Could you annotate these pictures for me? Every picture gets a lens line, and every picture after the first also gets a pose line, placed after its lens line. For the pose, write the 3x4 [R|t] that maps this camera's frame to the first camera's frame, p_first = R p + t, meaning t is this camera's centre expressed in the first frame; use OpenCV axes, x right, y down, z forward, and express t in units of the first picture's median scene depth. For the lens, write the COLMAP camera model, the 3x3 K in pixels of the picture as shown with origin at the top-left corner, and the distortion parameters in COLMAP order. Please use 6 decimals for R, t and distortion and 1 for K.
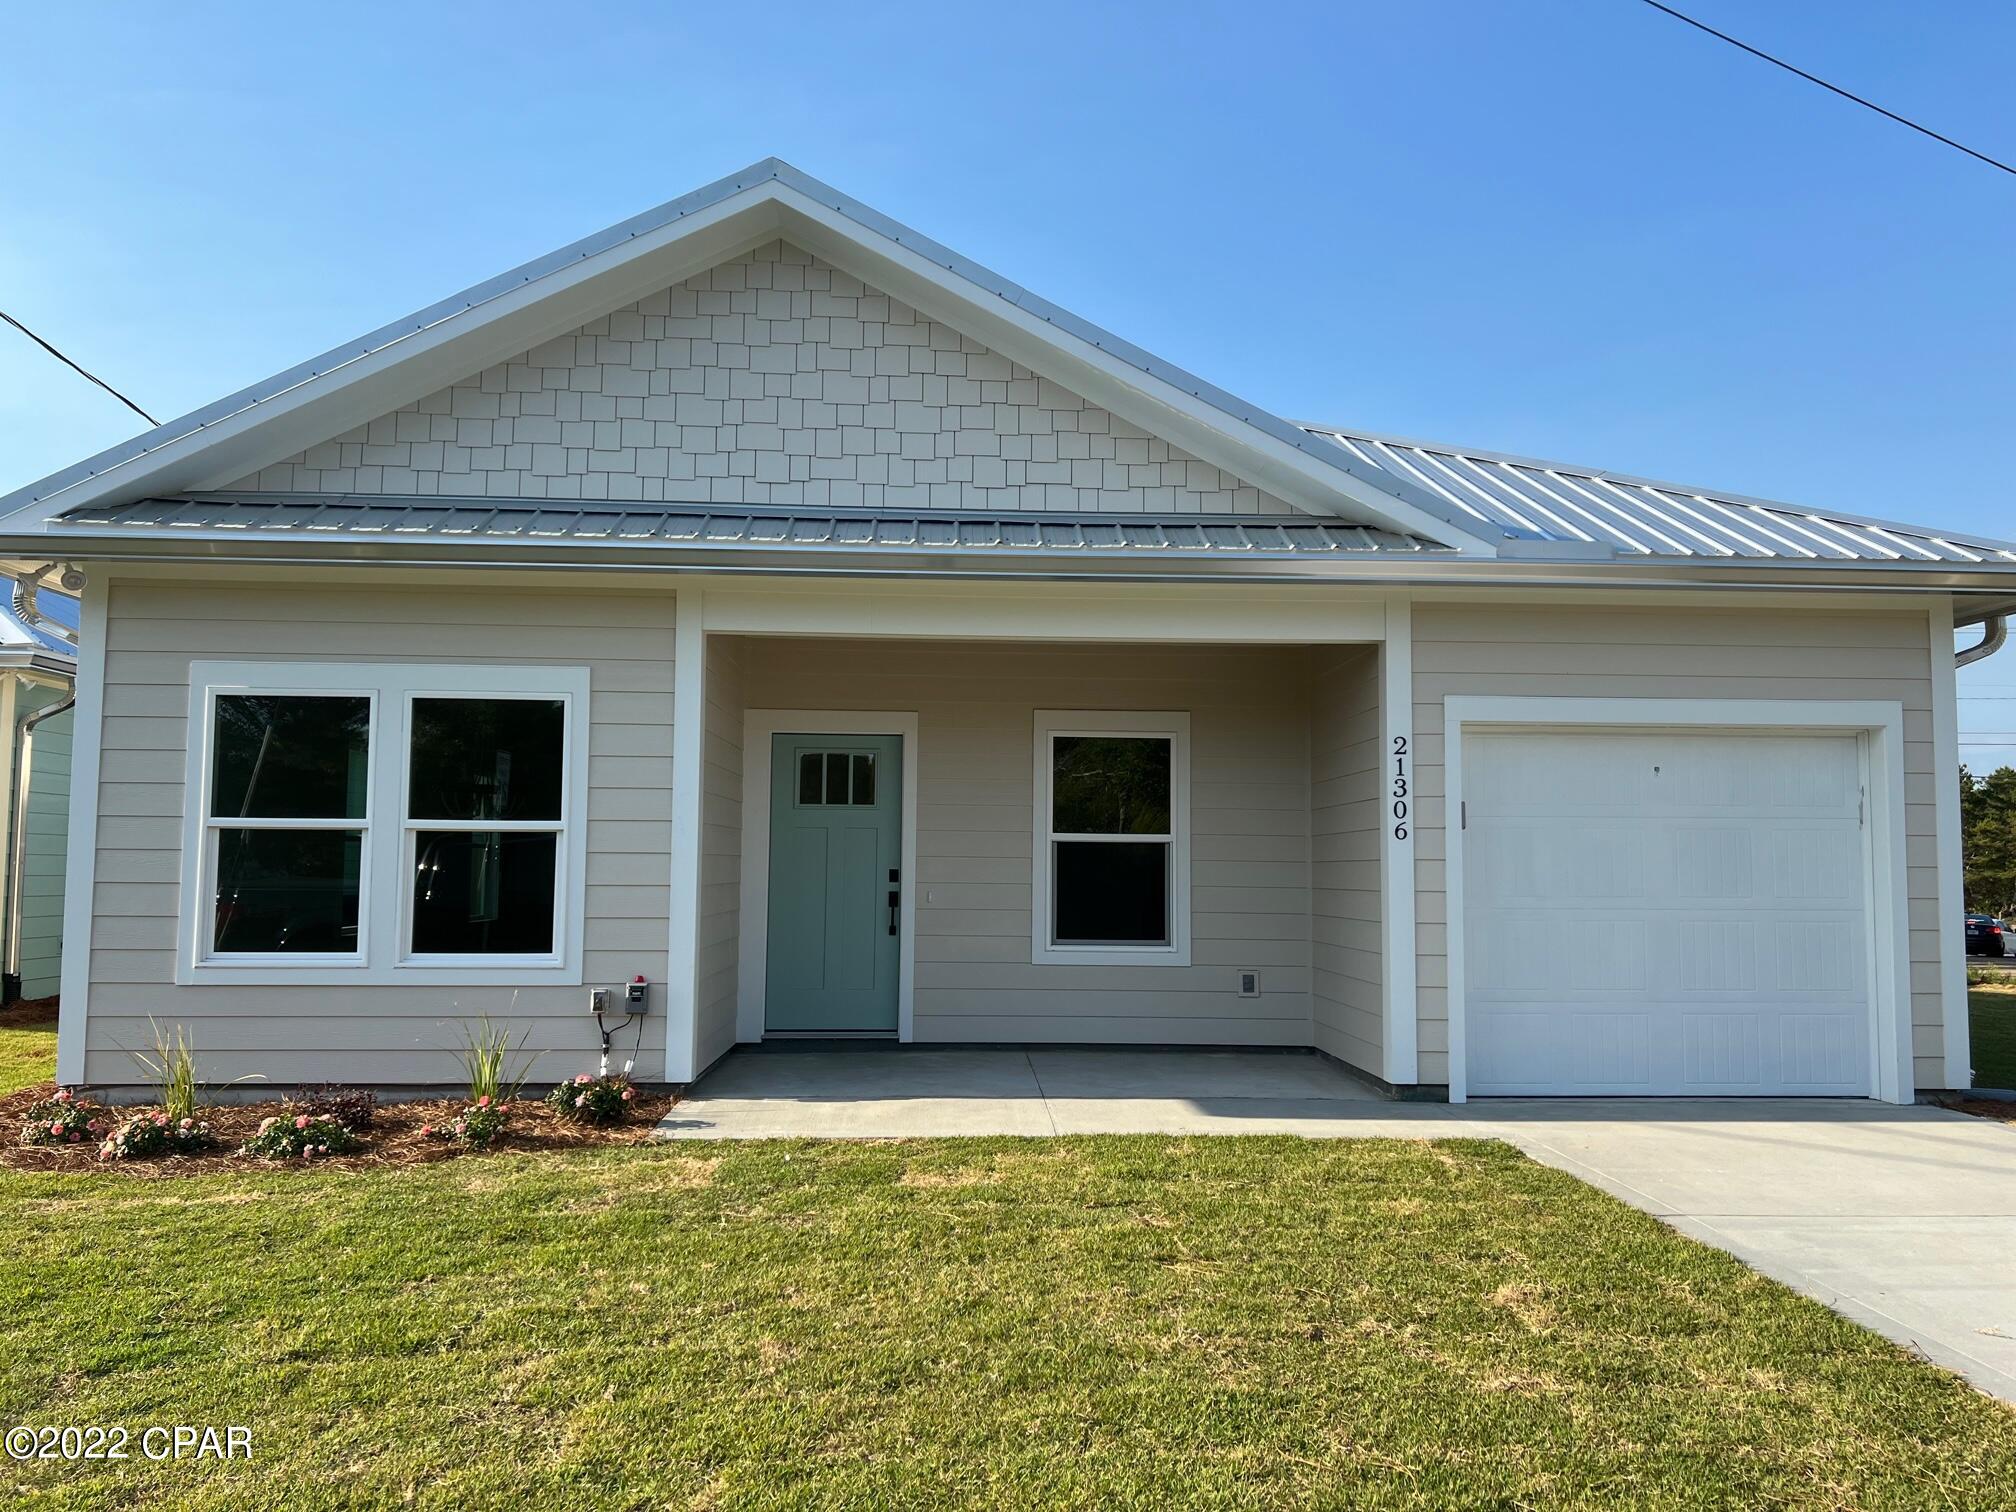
lens RADIAL K [[1537.0, 0, 1008.0], [0, 1537.0, 756.0], [0, 0, 1]] dist [-0.003960, -0.003036]
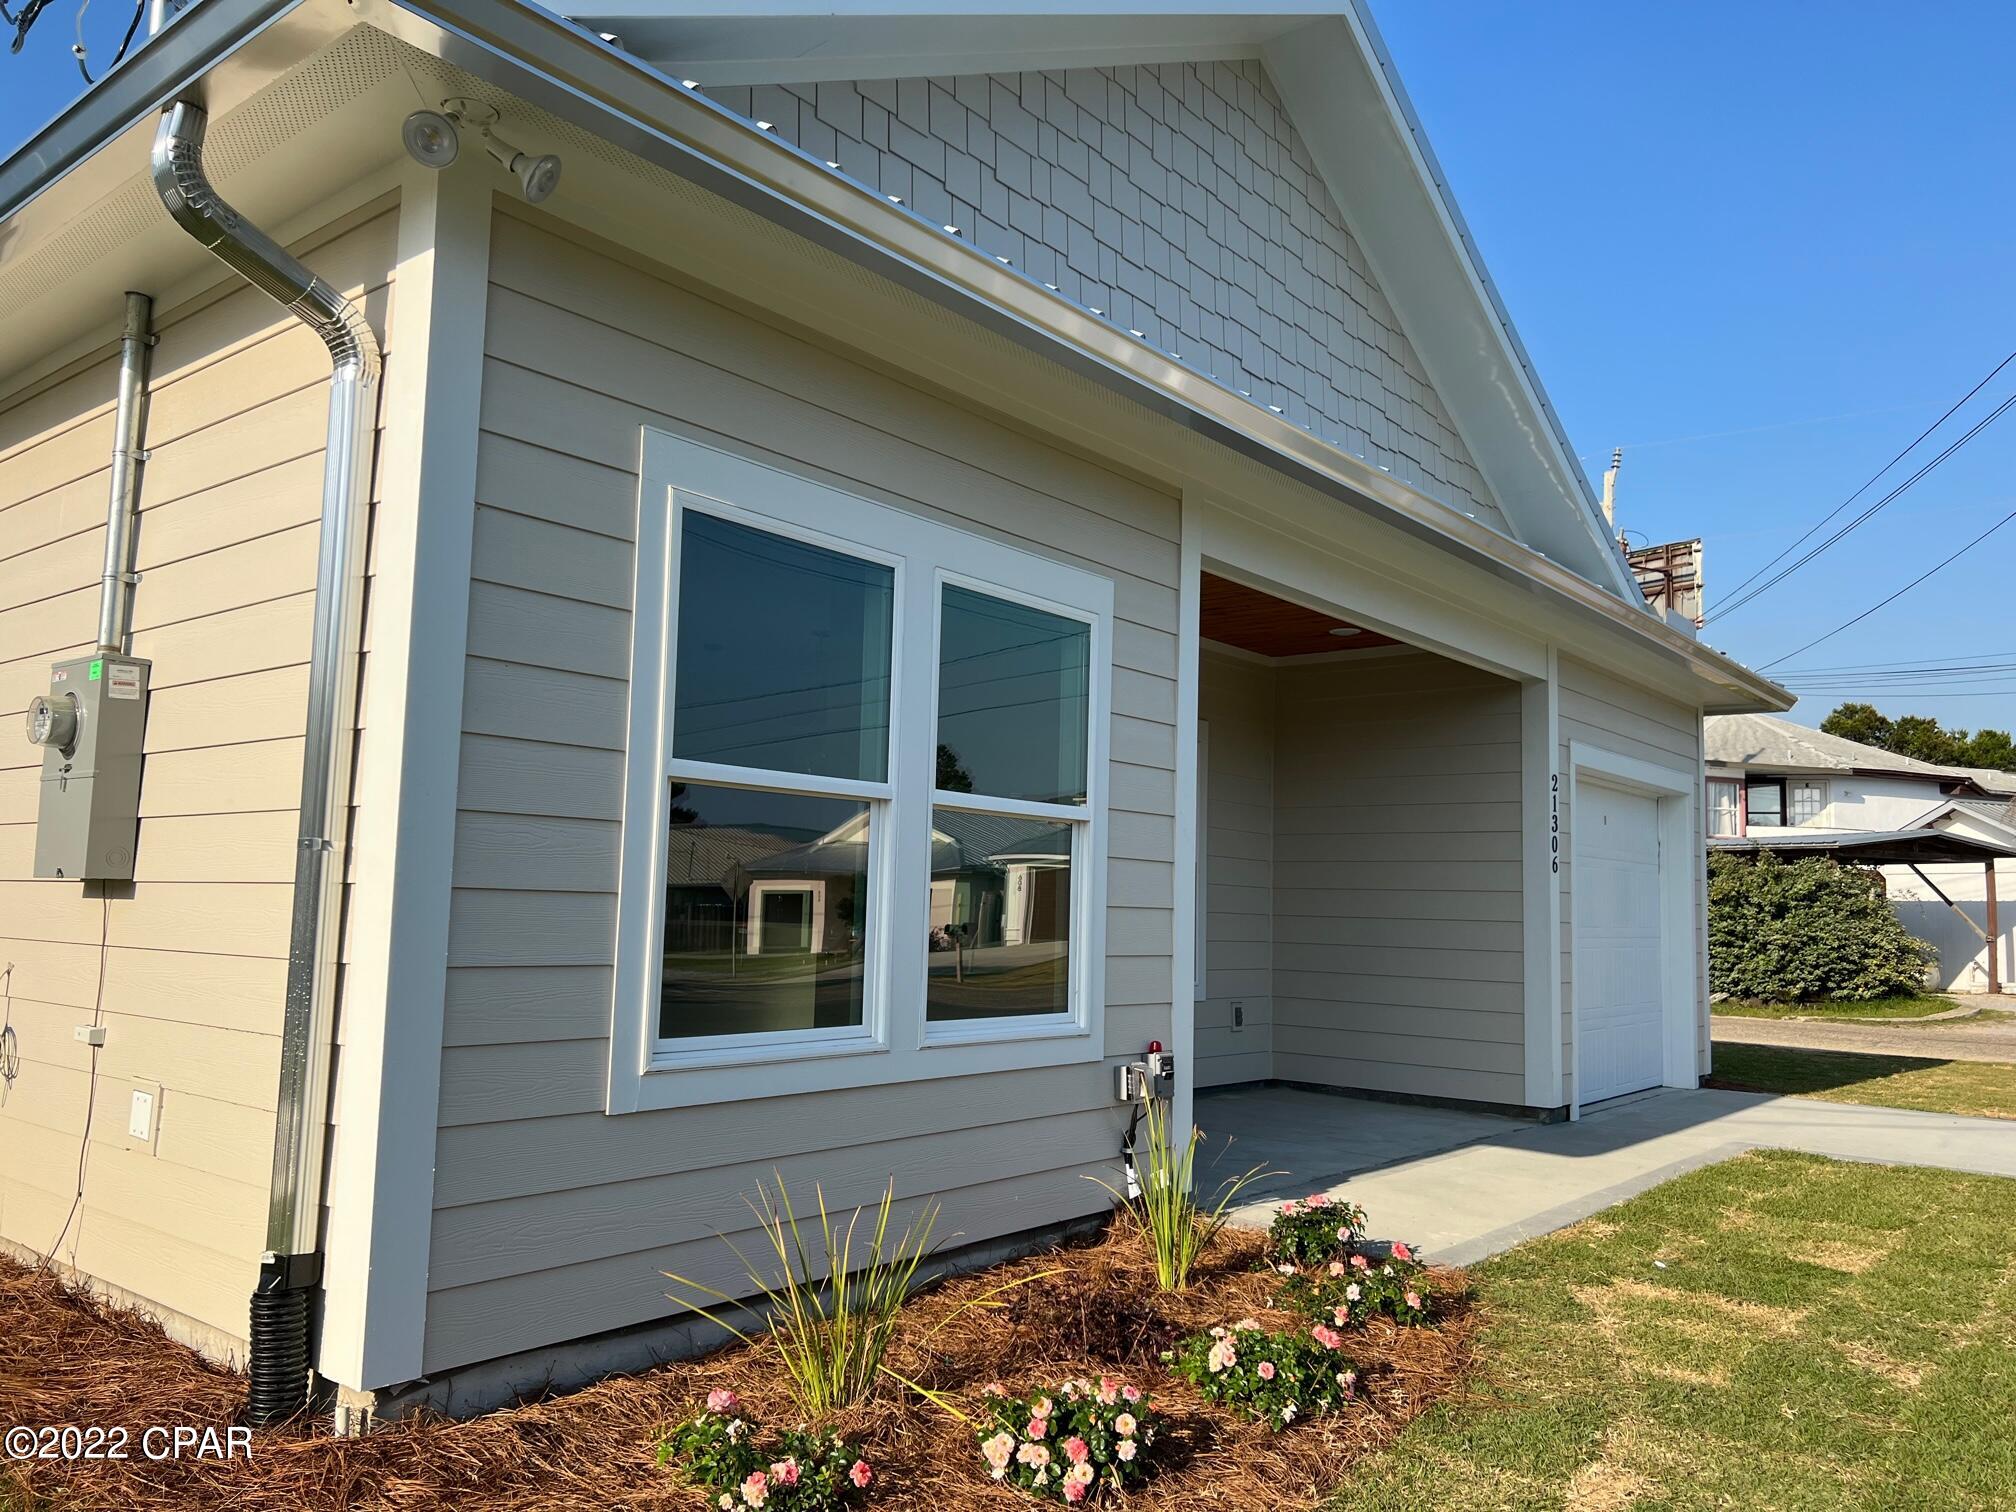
lens RADIAL K [[1510.8, 0, 1008.0], [0, 1510.8, 756.0], [0, 0, 1]] dist [0.027127, -0.003330]
pose [[0.685986, 0.084699, 0.722668, -0.778280], [-0.075788, 0.996117, -0.044808, 0.051870], [-0.723657, -0.024032, 0.689741, 0.587044]]
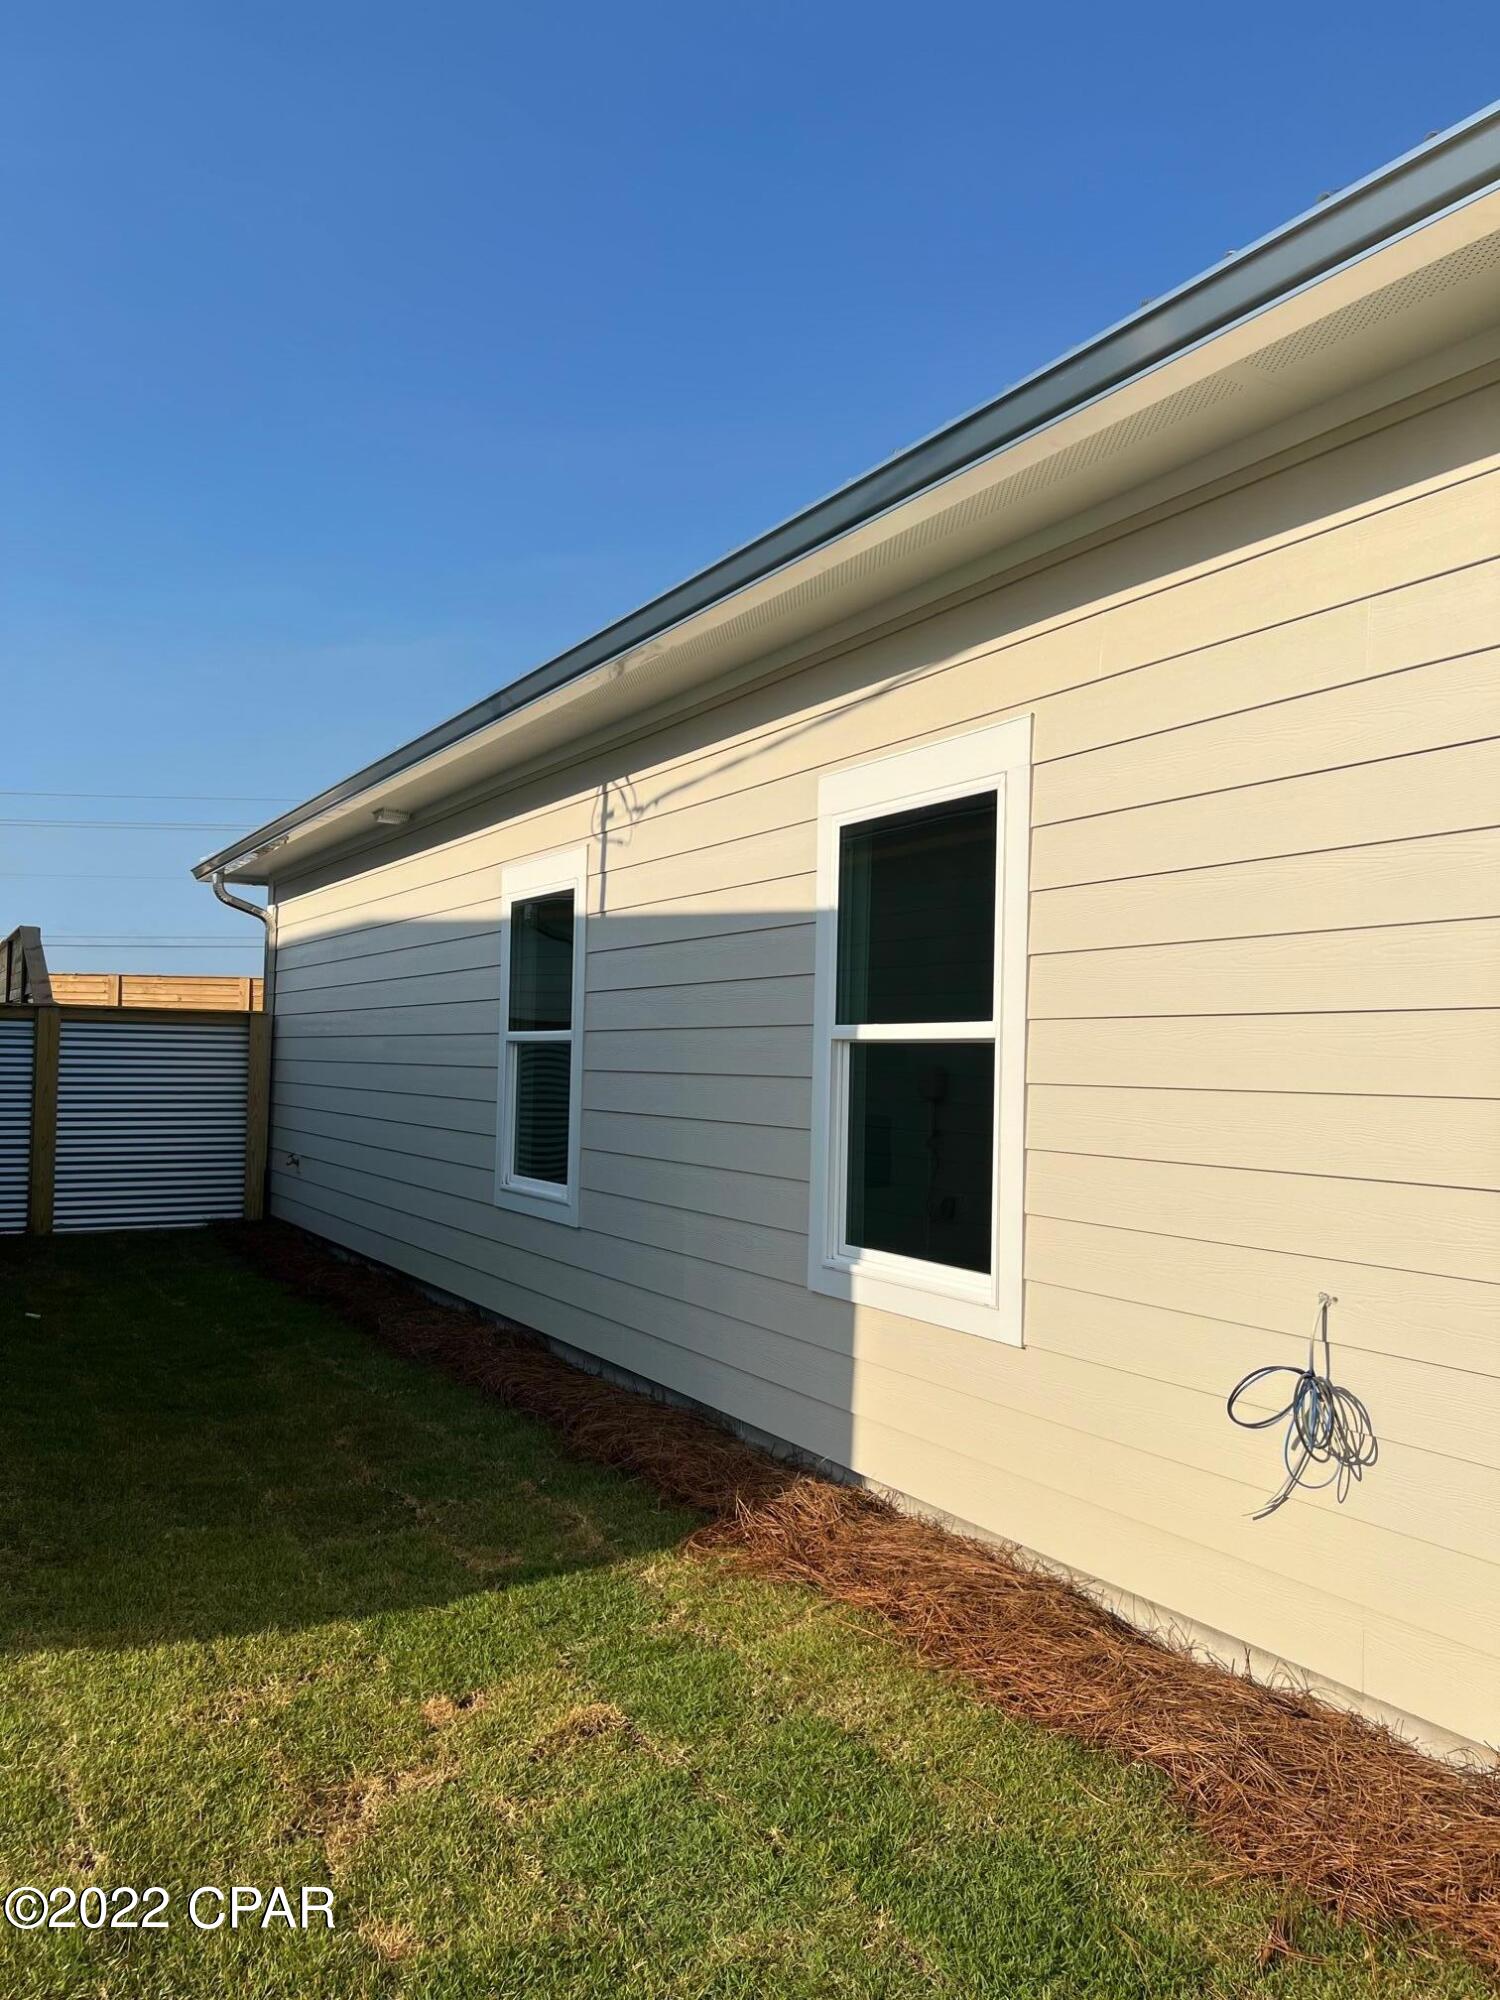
lens RADIAL K [[1498.9, 0, 750.0], [0, 1498.9, 1000.0], [0, 0, 1]] dist [0.027127, -0.003330]
pose [[0.430214, -0.045783, -0.901565, 0.132343], [0.049936, 0.998391, -0.026871, 0.044202], [0.901345, -0.033460, 0.431808, 0.710616]]
